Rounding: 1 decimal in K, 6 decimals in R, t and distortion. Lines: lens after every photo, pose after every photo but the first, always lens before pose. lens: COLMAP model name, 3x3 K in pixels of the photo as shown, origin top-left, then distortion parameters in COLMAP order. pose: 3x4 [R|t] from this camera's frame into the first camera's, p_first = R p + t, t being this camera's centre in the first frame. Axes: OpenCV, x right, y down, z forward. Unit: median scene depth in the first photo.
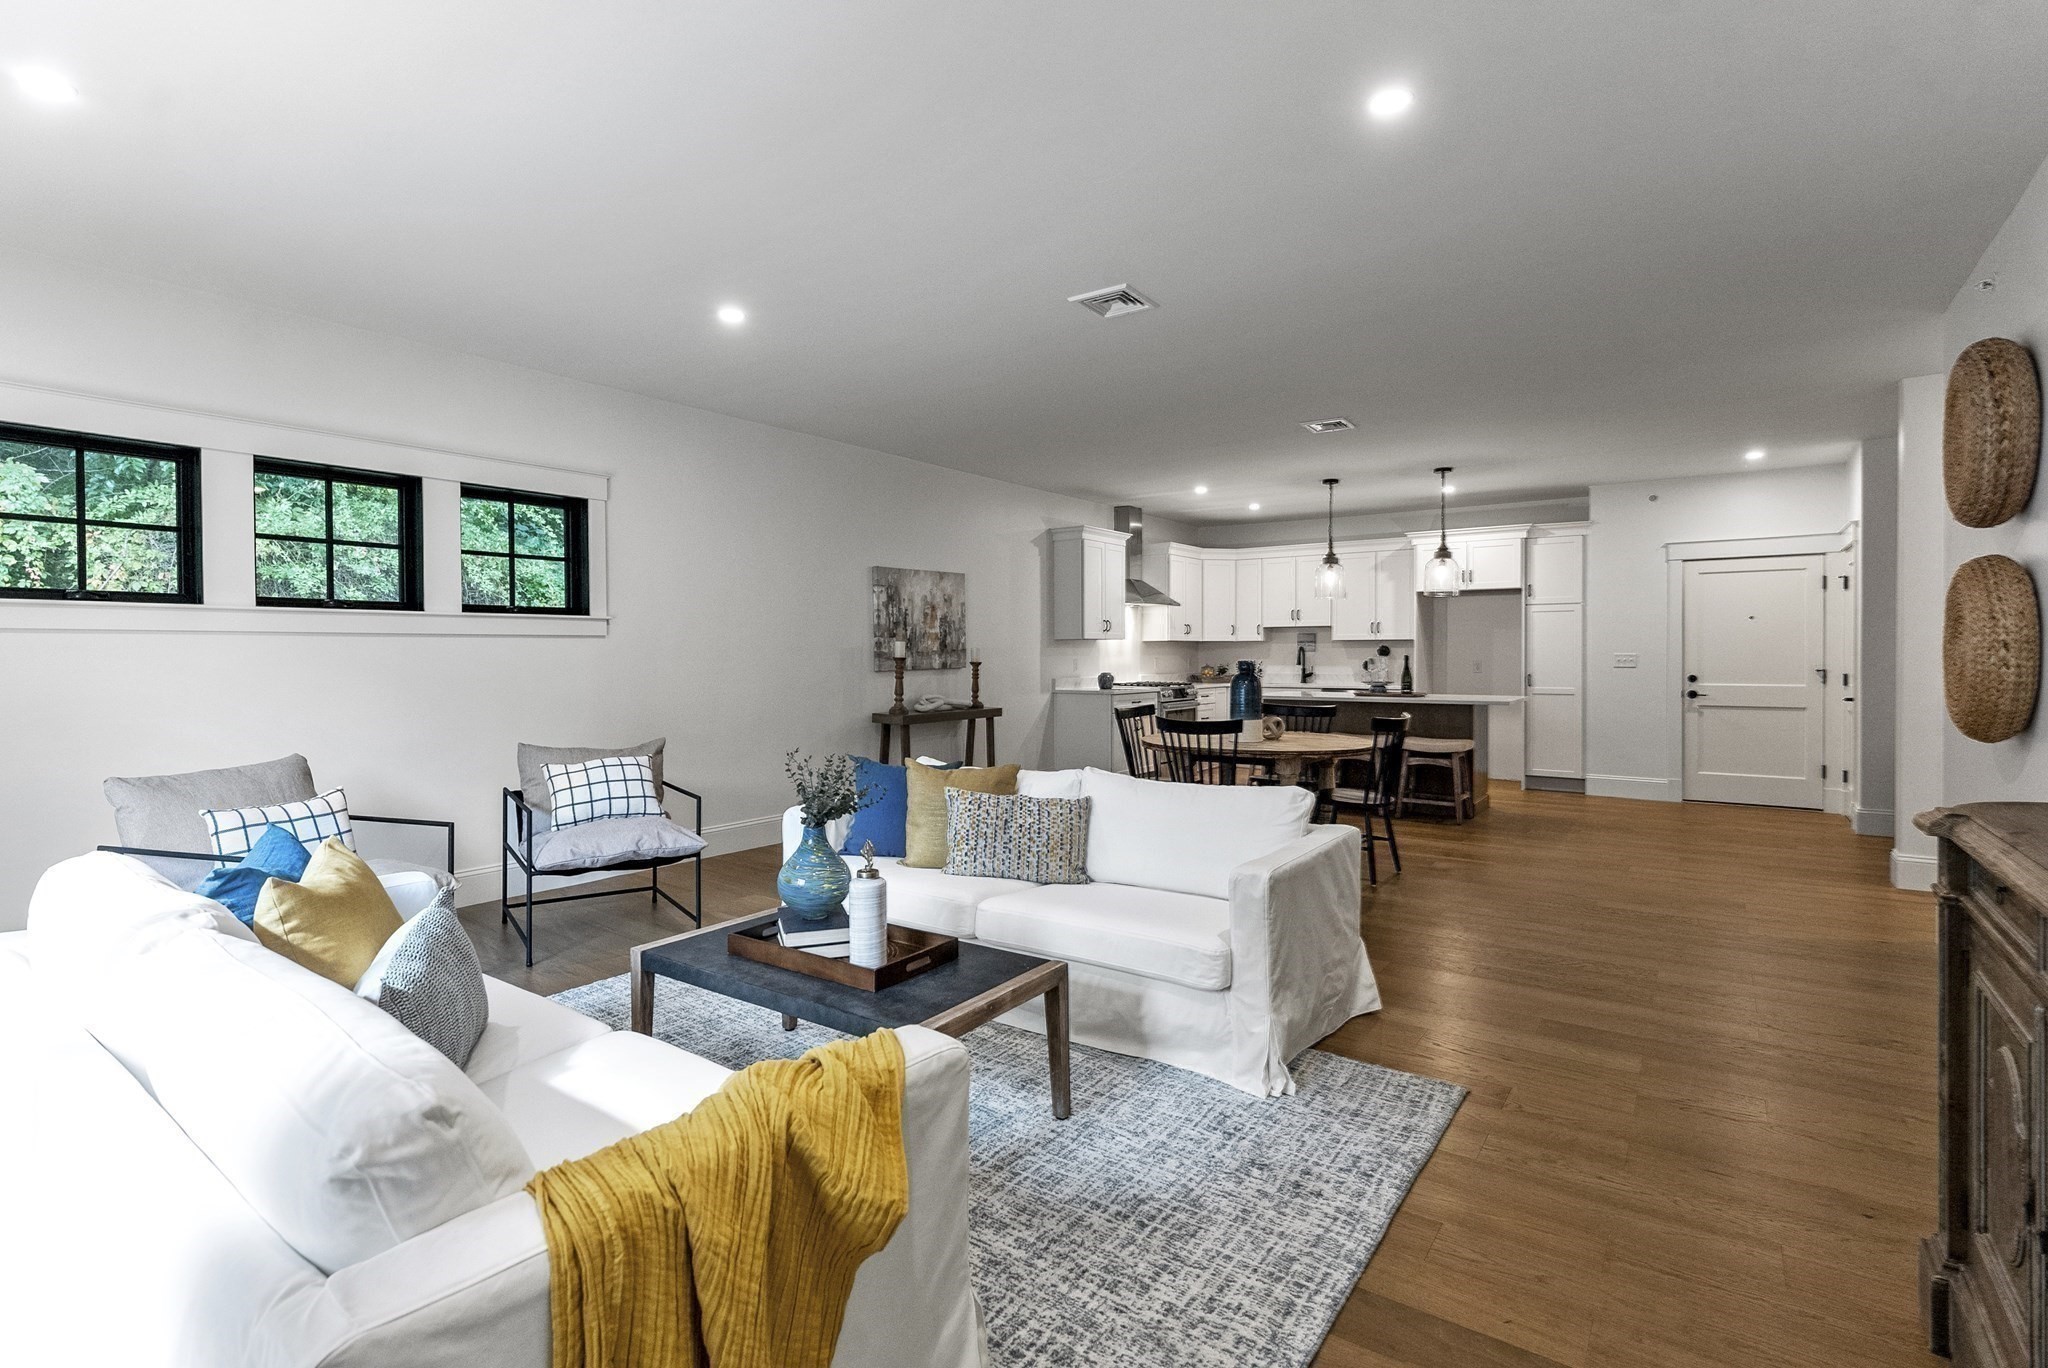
lens RADIAL K [[967.7, 0, 1015.3], [0, 967.7, 661.0], [0, 0, 1]] dist [-0.001257, -0.000879]
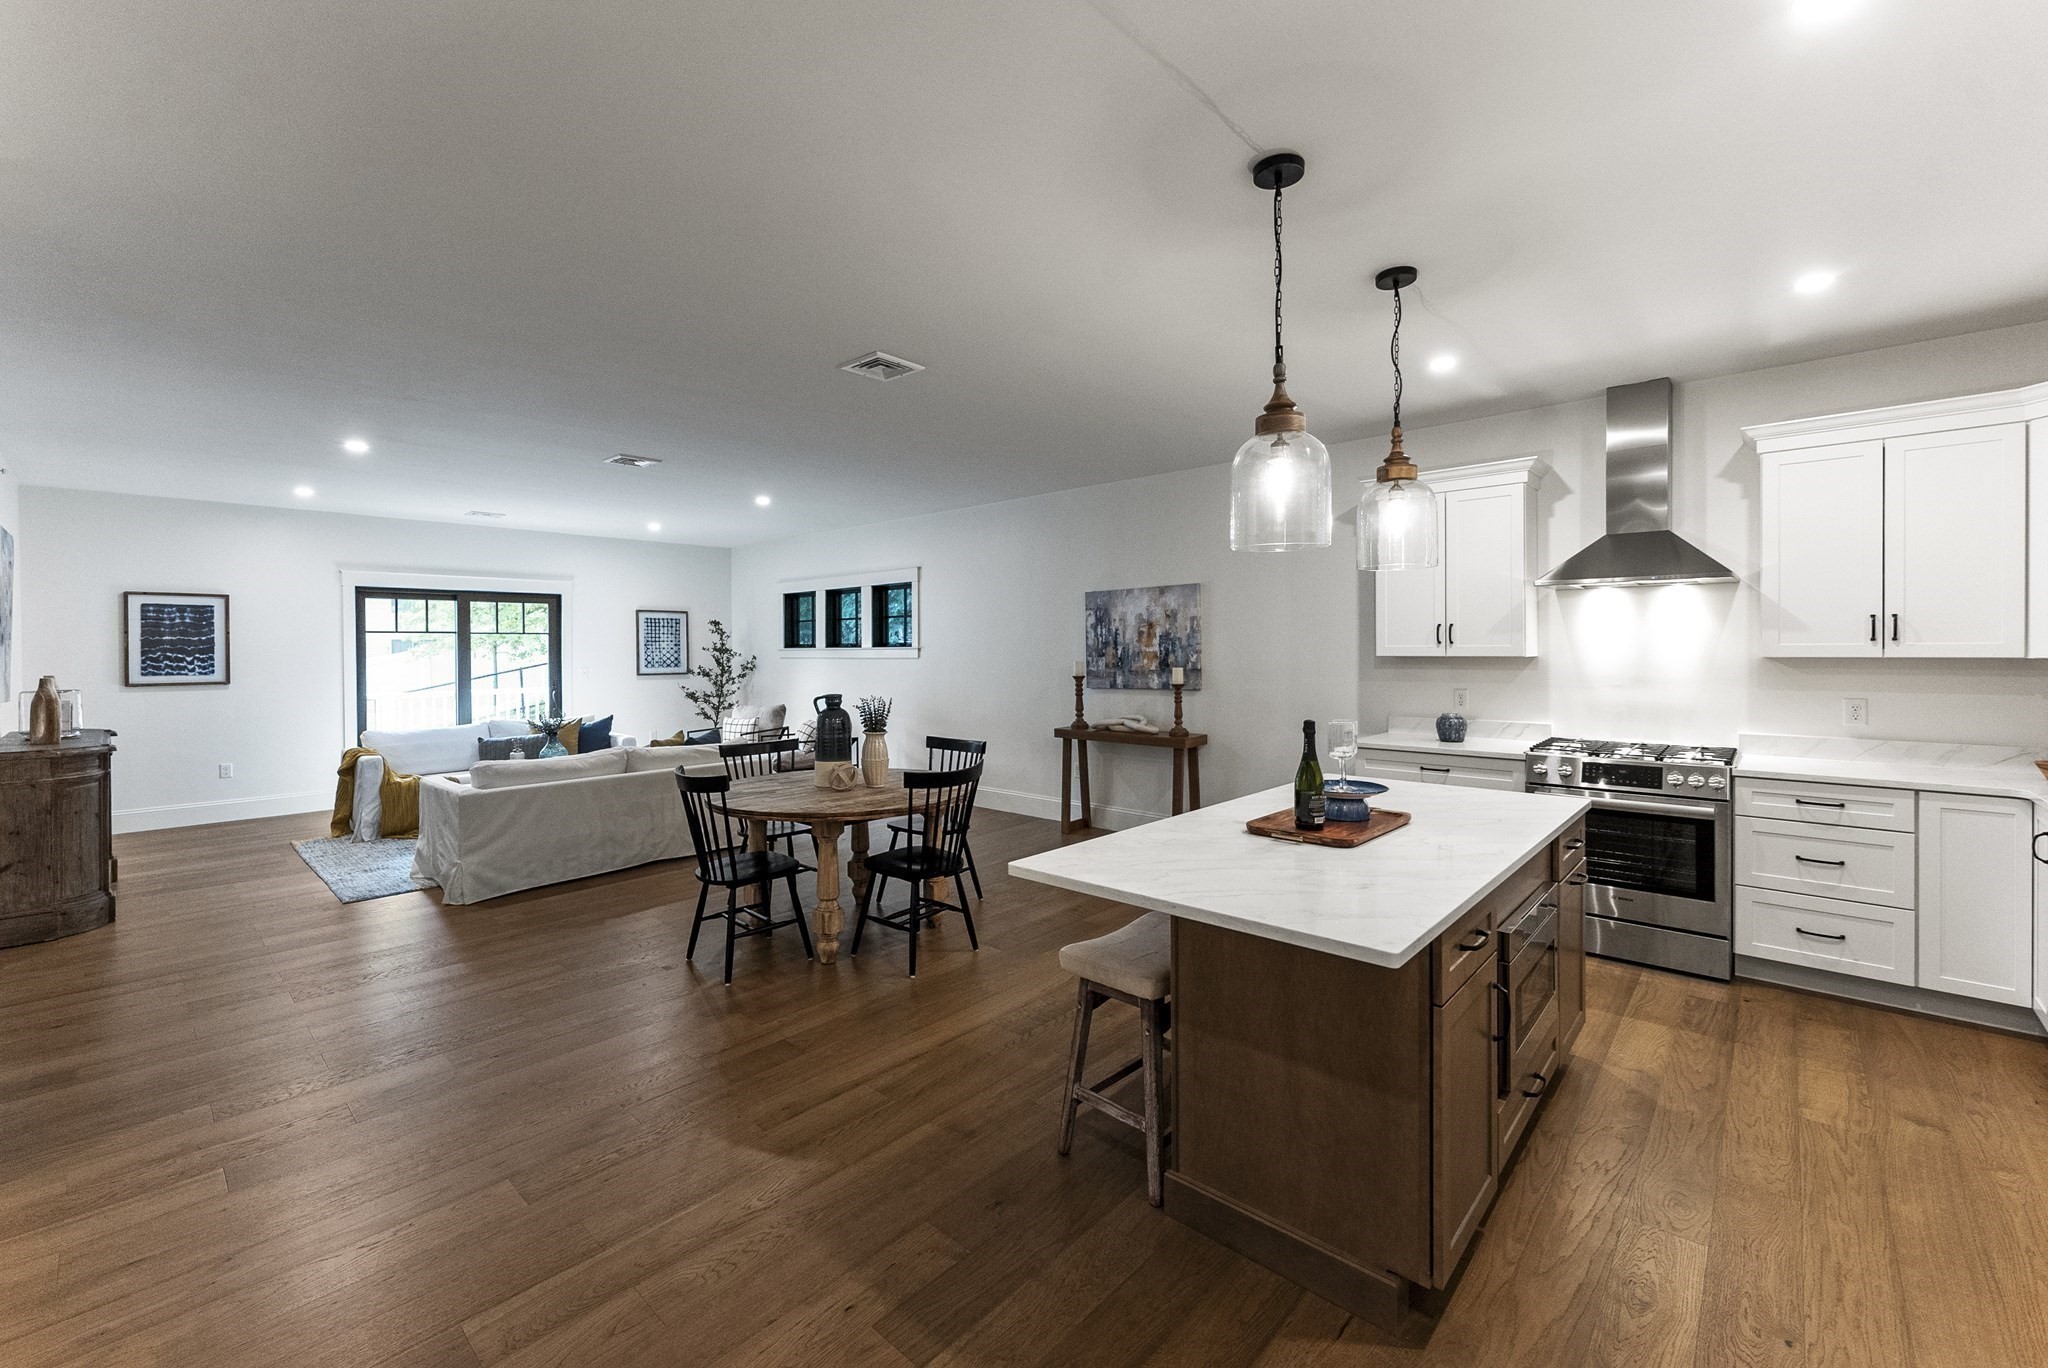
lens RADIAL K [[838.2, 0, 1025.5], [0, 838.2, 655.9], [0, 0, 1]] dist [0.001418, 0.000696]
pose [[-0.106880, 0.012508, -0.994193, 0.782163], [-0.001463, 0.999918, 0.012738, -0.036249], [0.994271, 0.002815, -0.106853, 1.000418]]
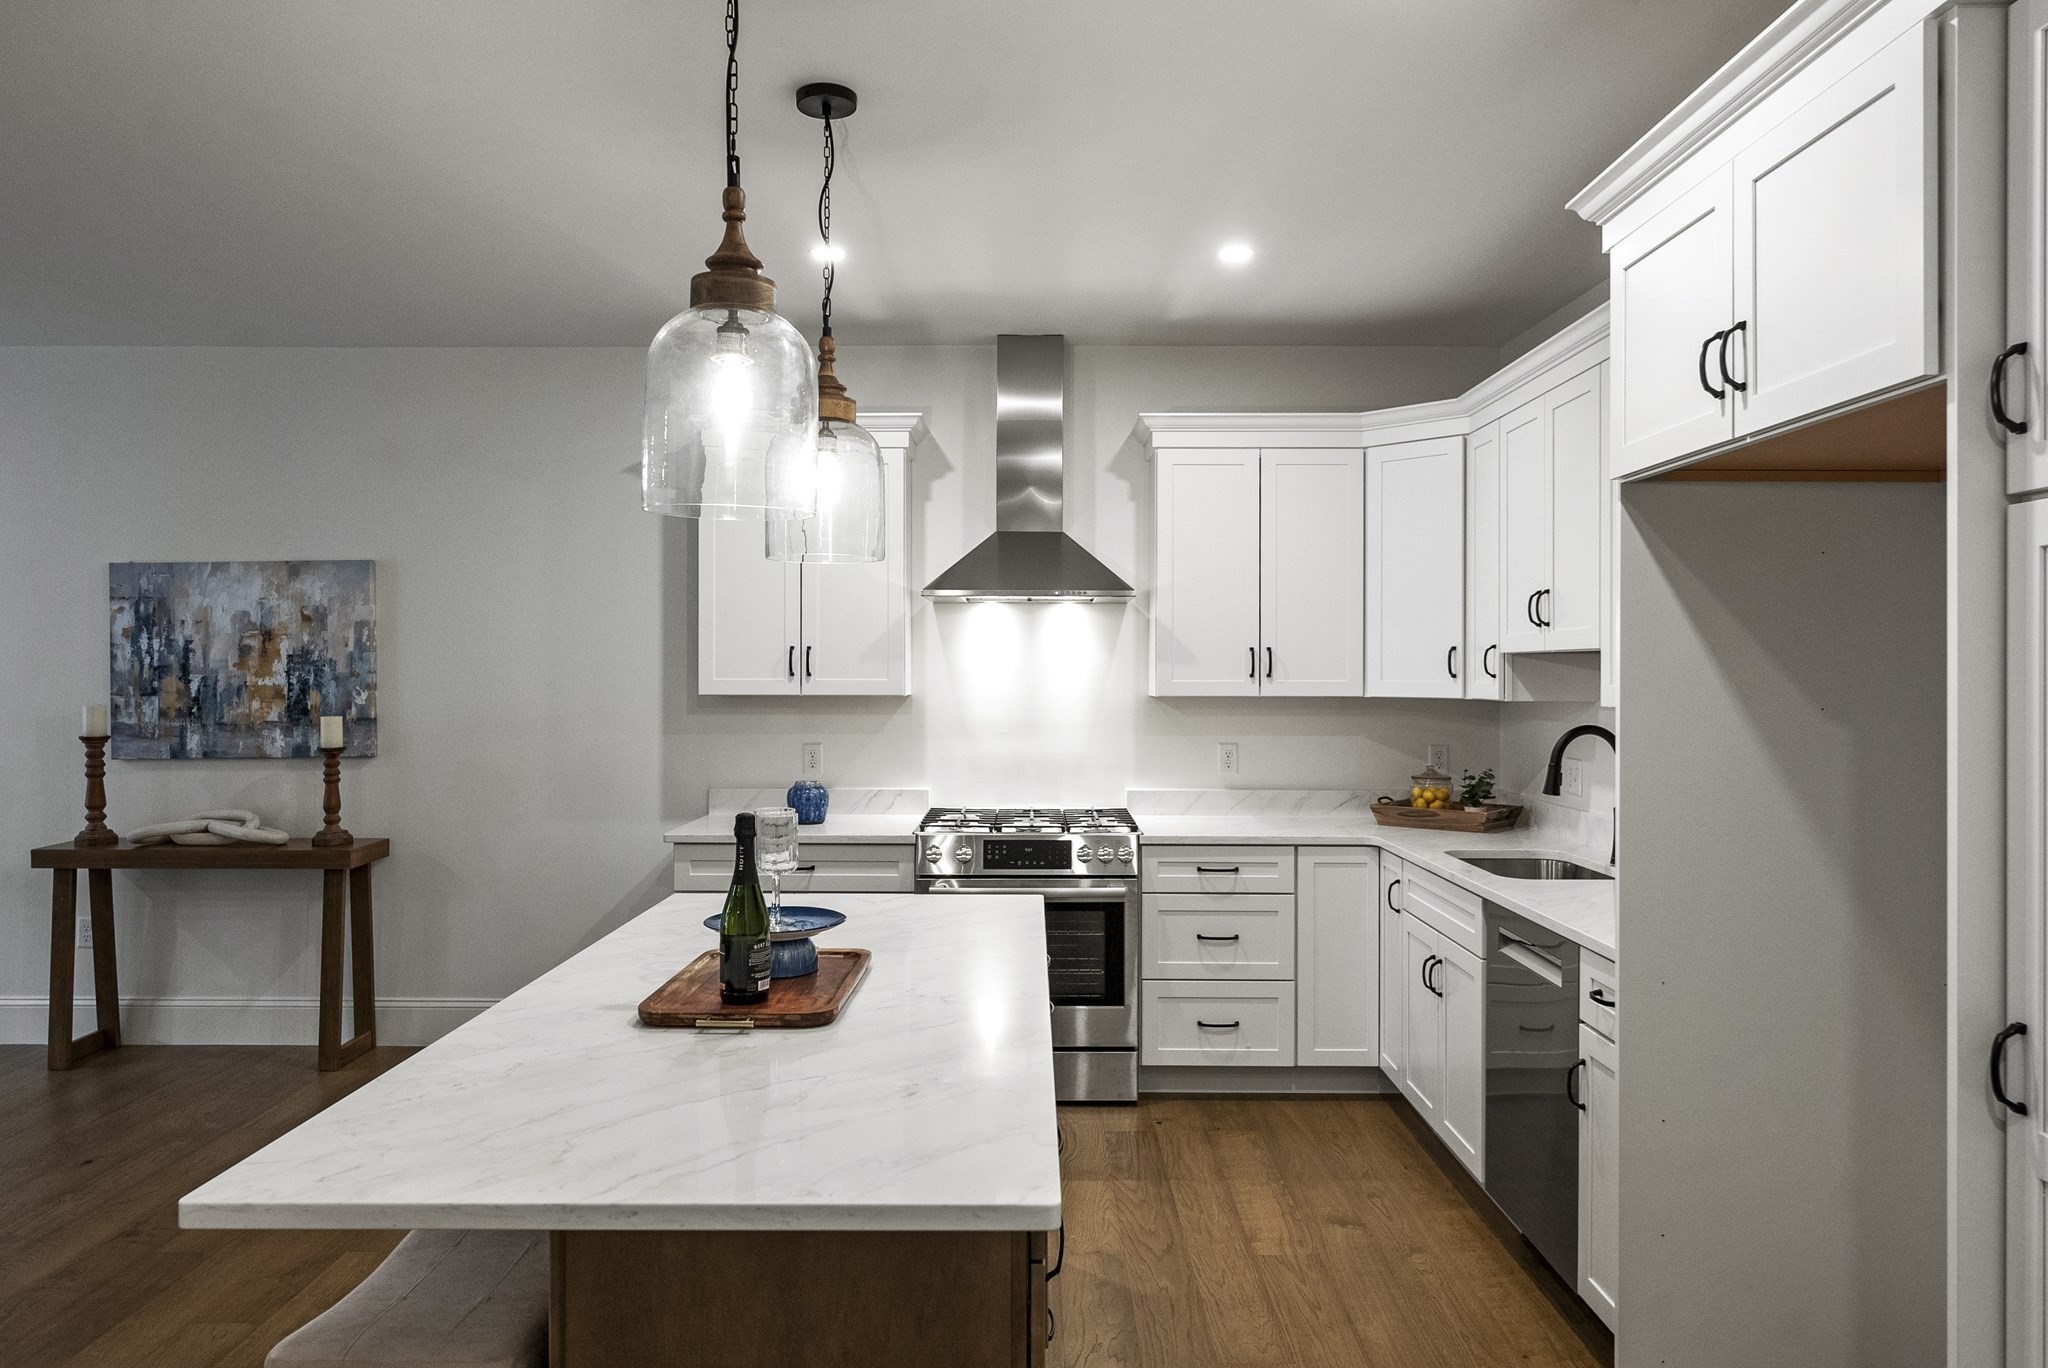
lens RADIAL K [[1328.5, 0, 1029.5], [0, 1328.5, 673.4], [0, 0, 1]] dist [-0.006641, 0.005548]
pose [[0.587380, 0.003990, -0.809302, 0.724495], [-0.009654, 0.999951, -0.002077, -0.039023], [0.809254, 0.009033, 0.587390, 0.949566]]
